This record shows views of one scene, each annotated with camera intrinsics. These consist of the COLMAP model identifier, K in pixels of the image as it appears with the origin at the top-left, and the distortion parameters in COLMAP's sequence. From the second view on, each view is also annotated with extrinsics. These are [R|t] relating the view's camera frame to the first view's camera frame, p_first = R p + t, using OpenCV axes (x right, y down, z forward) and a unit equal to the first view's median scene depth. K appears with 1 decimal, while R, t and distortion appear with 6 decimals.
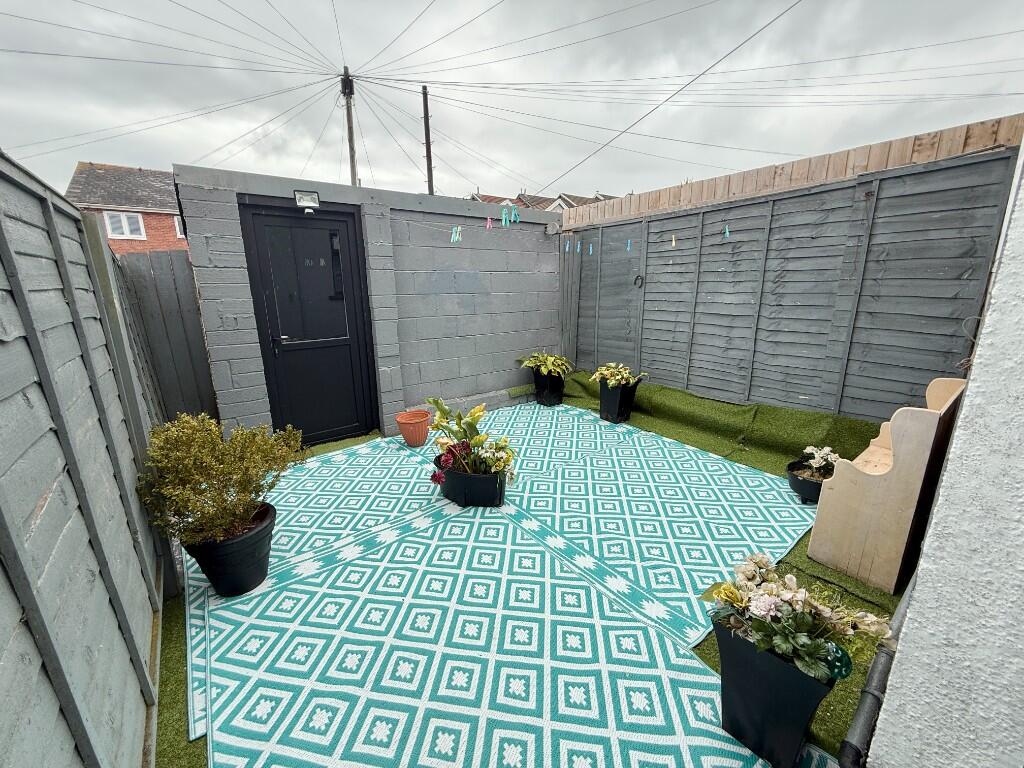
lens RADIAL K [[410.8, 0, 509.8], [0, 410.8, 389.2], [0, 0, 1]] dist [0.001275, 0.000005]
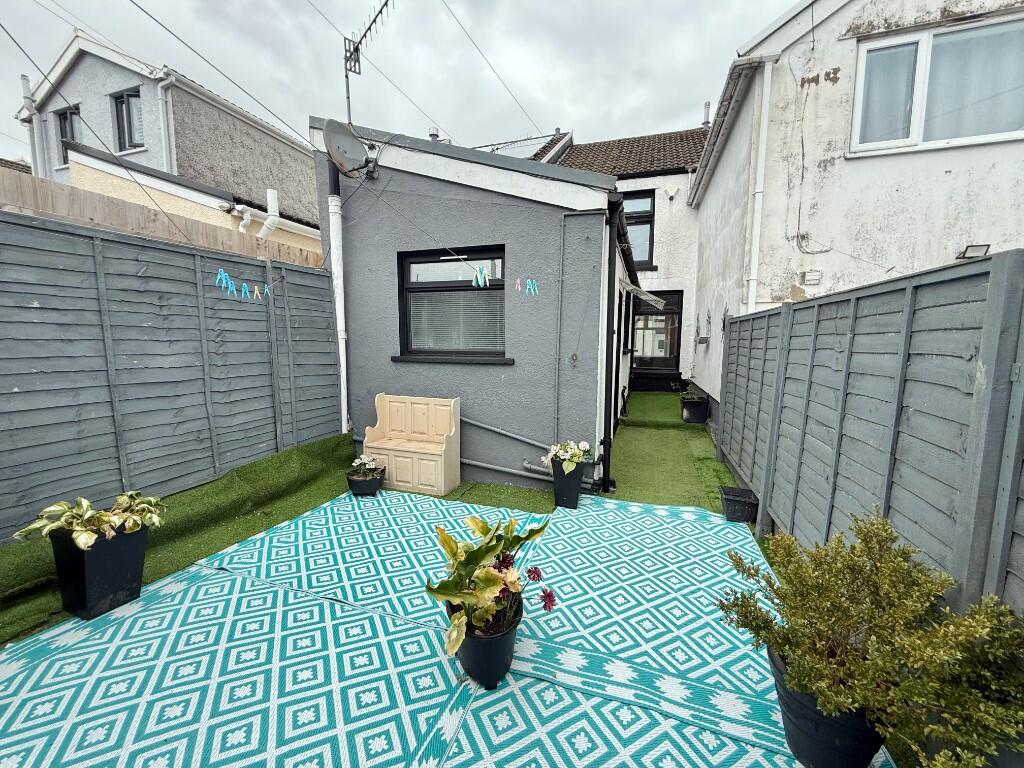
lens RADIAL K [[410.8, 0, 513.2], [0, 410.8, 387.0], [0, 0, 1]] dist [0.001275, 0.000005]
pose [[-0.574871, -0.087693, 0.813532, -0.516005], [0.197151, 0.950105, 0.241728, -0.248316], [-0.794138, 0.299351, -0.528899, 0.961933]]
